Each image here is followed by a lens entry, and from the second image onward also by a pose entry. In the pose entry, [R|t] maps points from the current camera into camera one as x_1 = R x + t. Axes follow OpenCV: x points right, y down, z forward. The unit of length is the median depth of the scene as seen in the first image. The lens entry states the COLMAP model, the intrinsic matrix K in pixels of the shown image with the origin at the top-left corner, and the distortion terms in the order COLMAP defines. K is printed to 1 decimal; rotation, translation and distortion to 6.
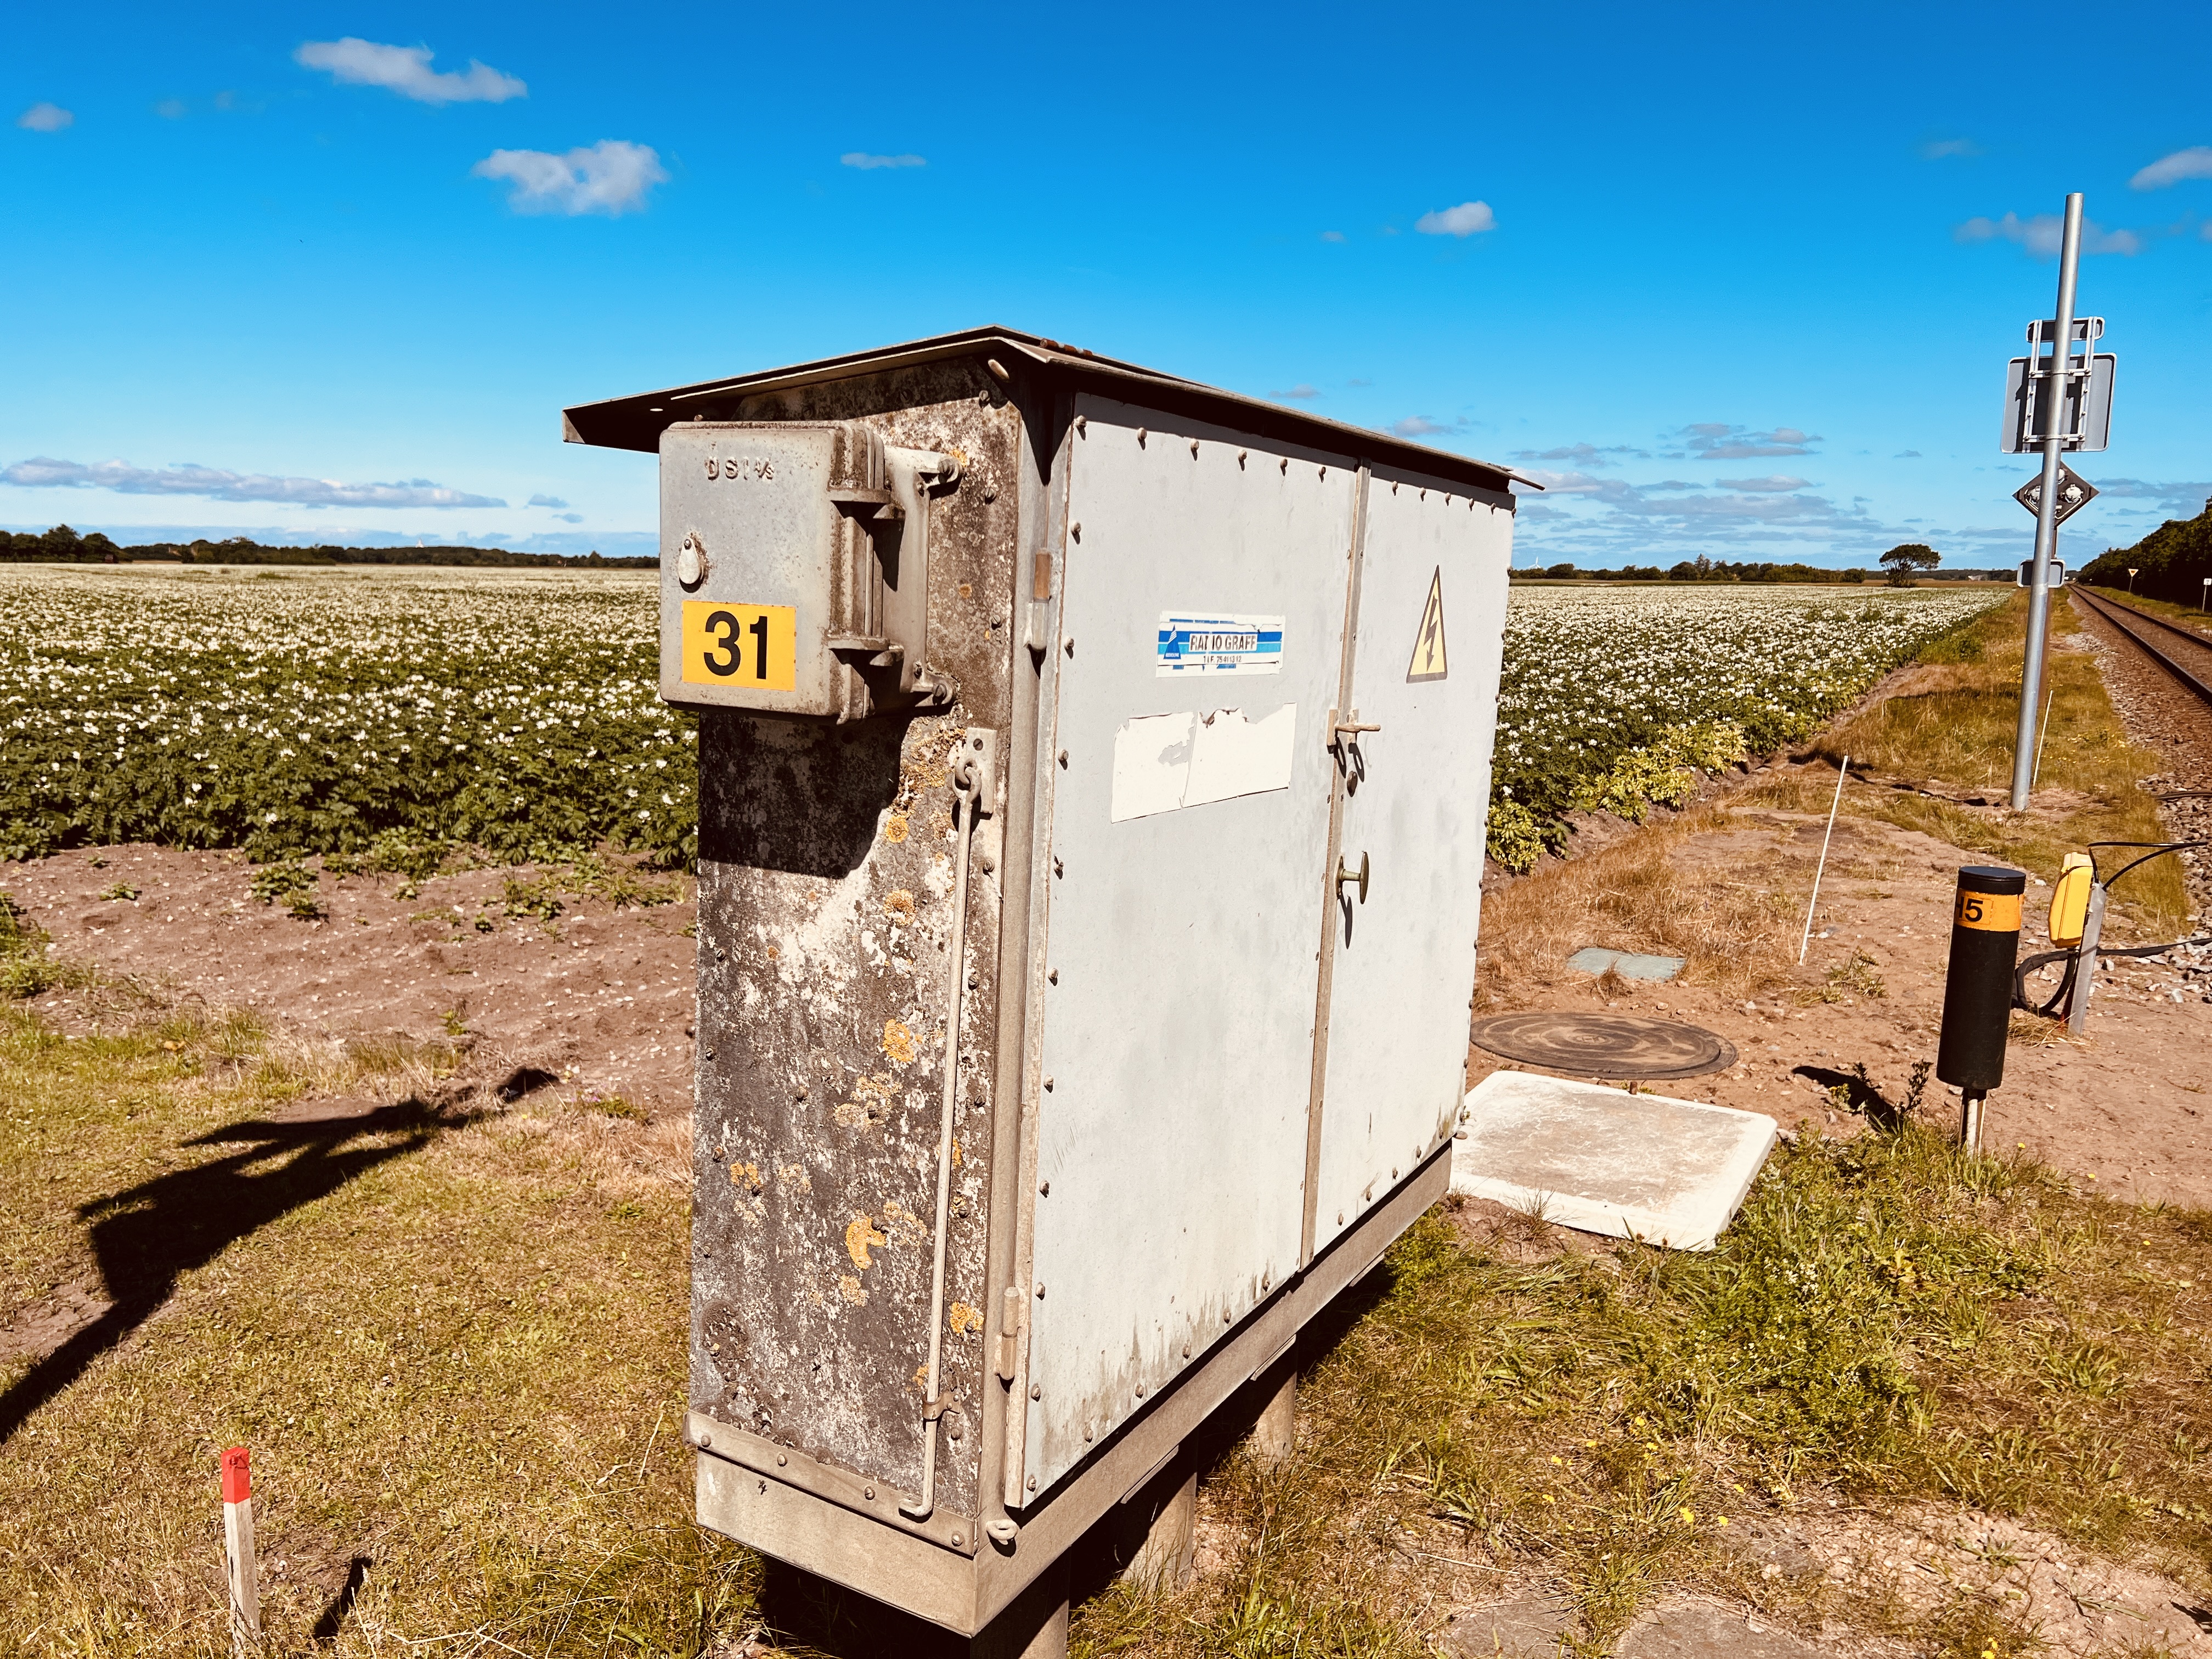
lens RADIAL K [[1643.3, 0, 1106.0], [0, 1643.3, 829.5], [0, 0, 1]] dist [0.059018, -0.056092]
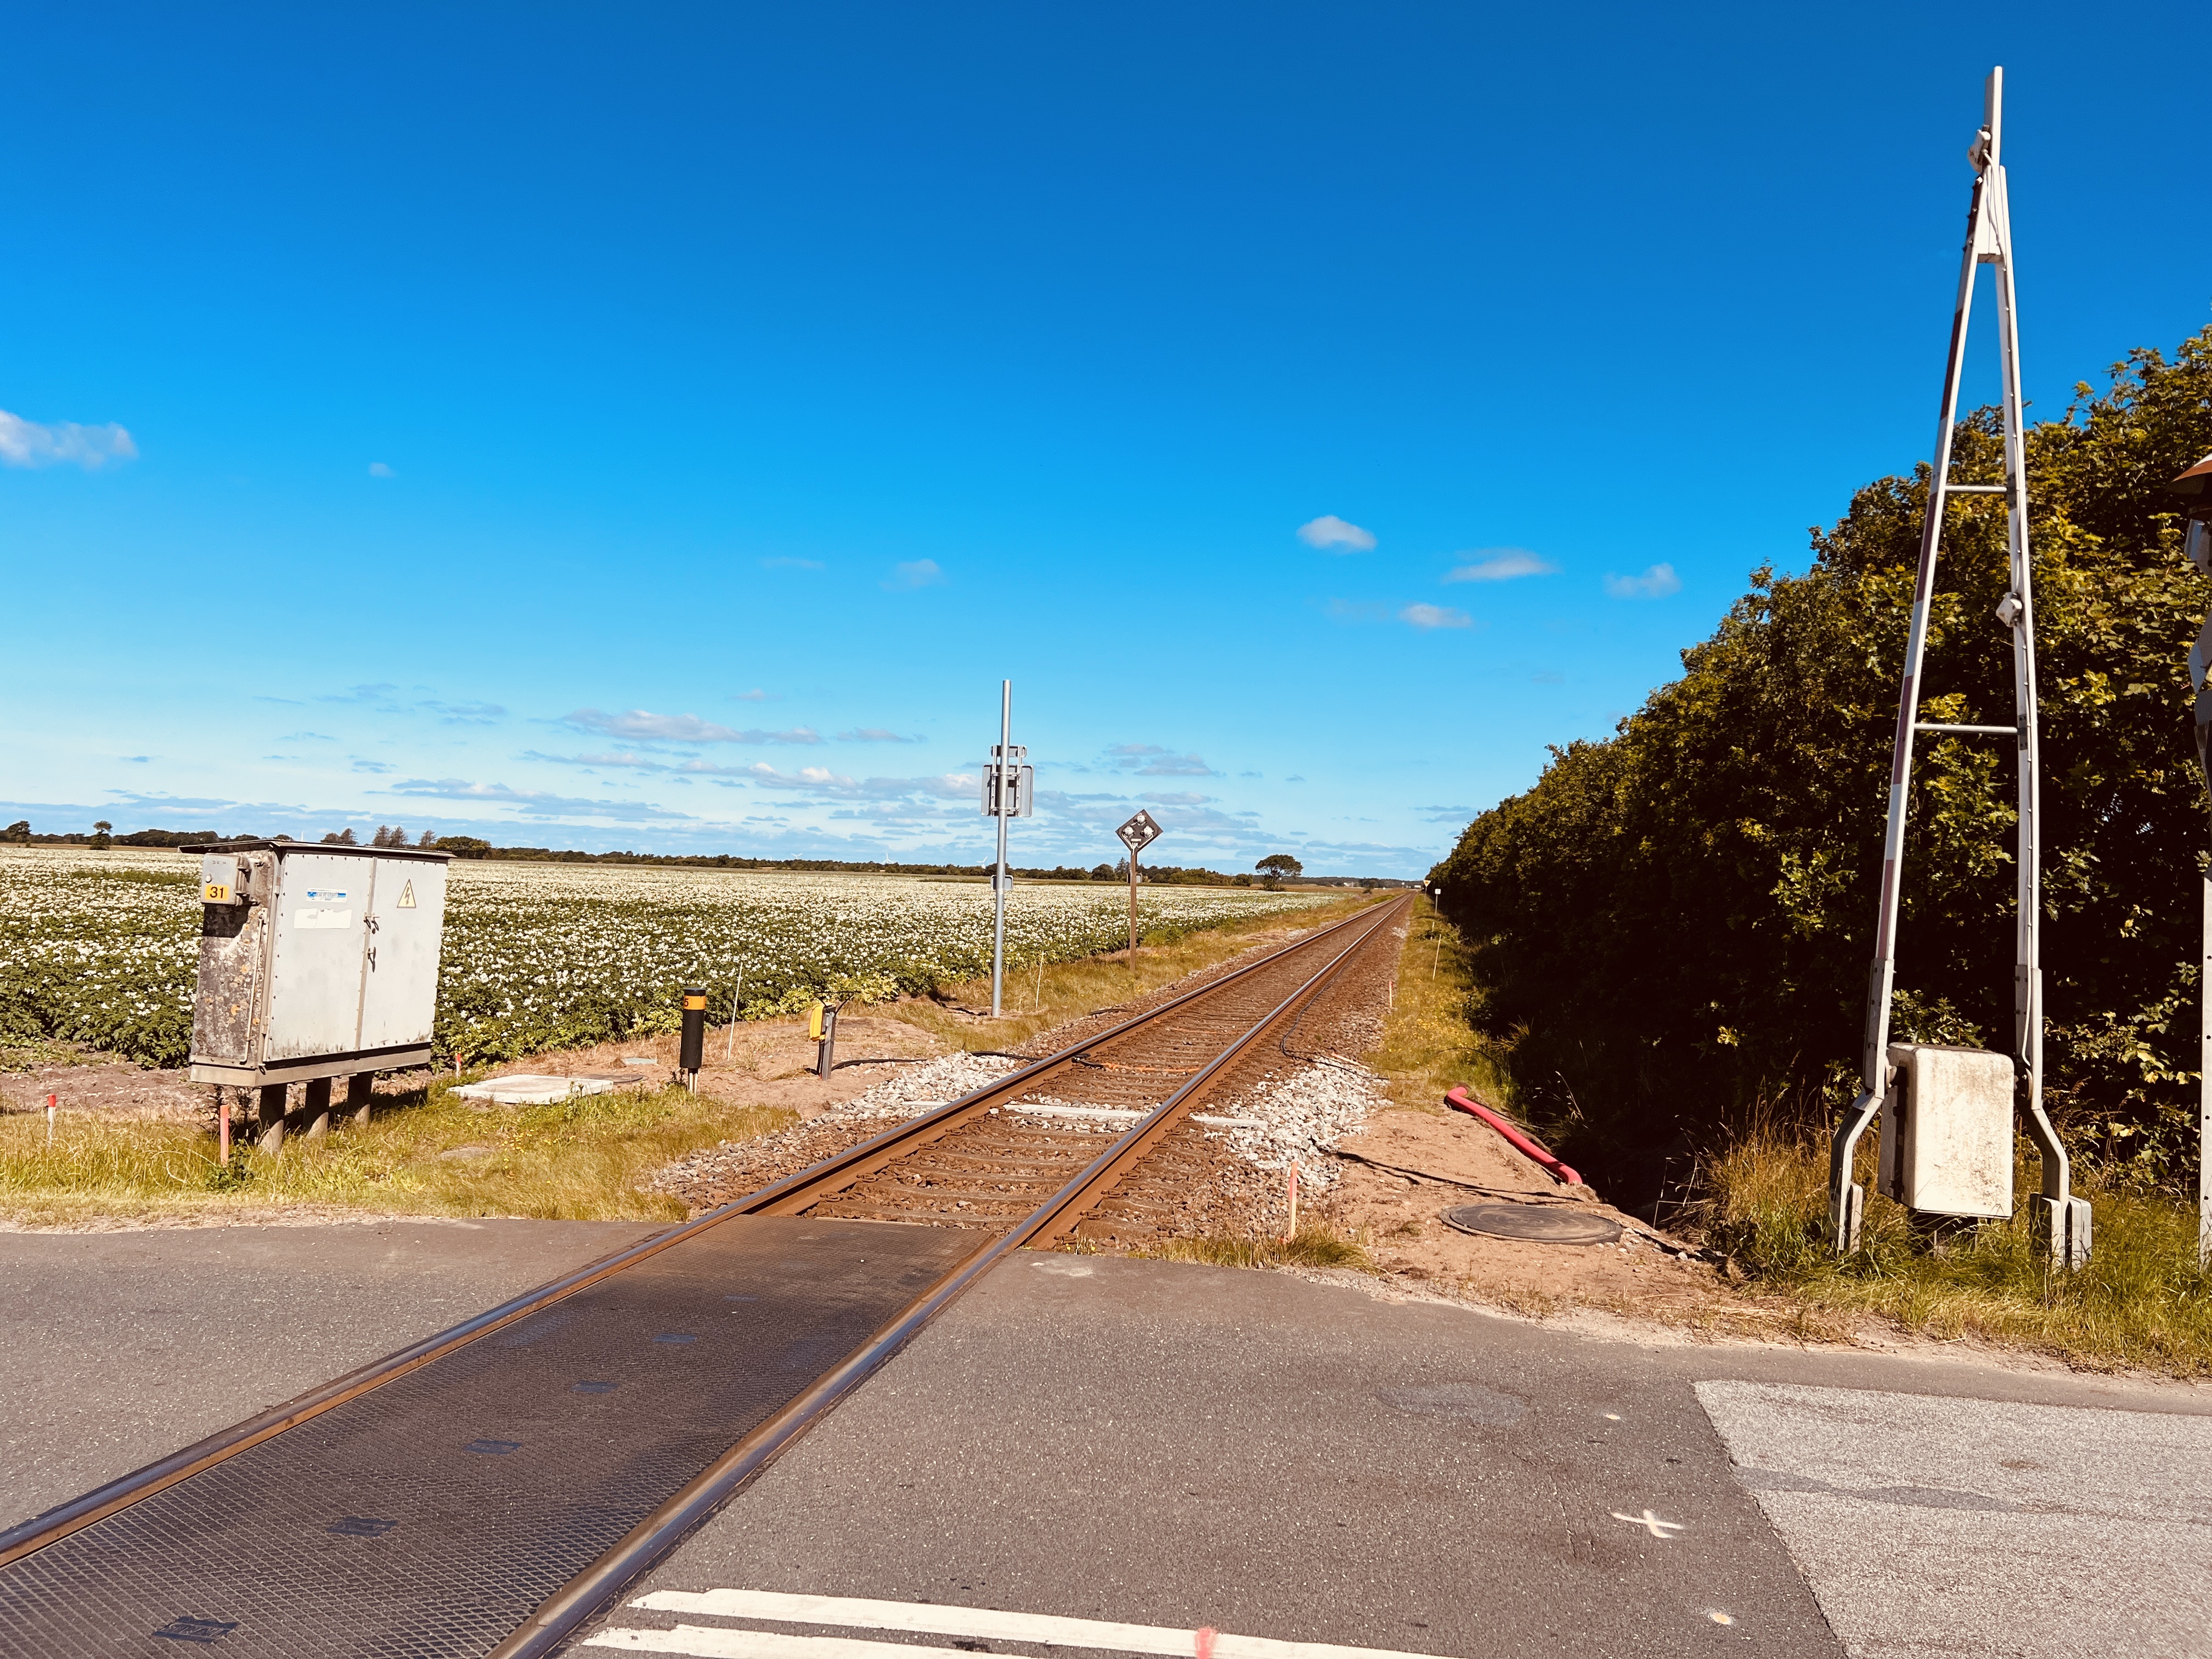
lens RADIAL K [[1664.2, 0, 1175.9], [0, 1664.2, 824.2], [0, 0, 1]] dist [-0.007711, -0.005132]
pose [[0.936265, 0.030730, 0.349947, 0.731767], [0.032445, 0.984345, -0.173242, 0.640028], [-0.349792, 0.173554, 0.920611, -4.628152]]
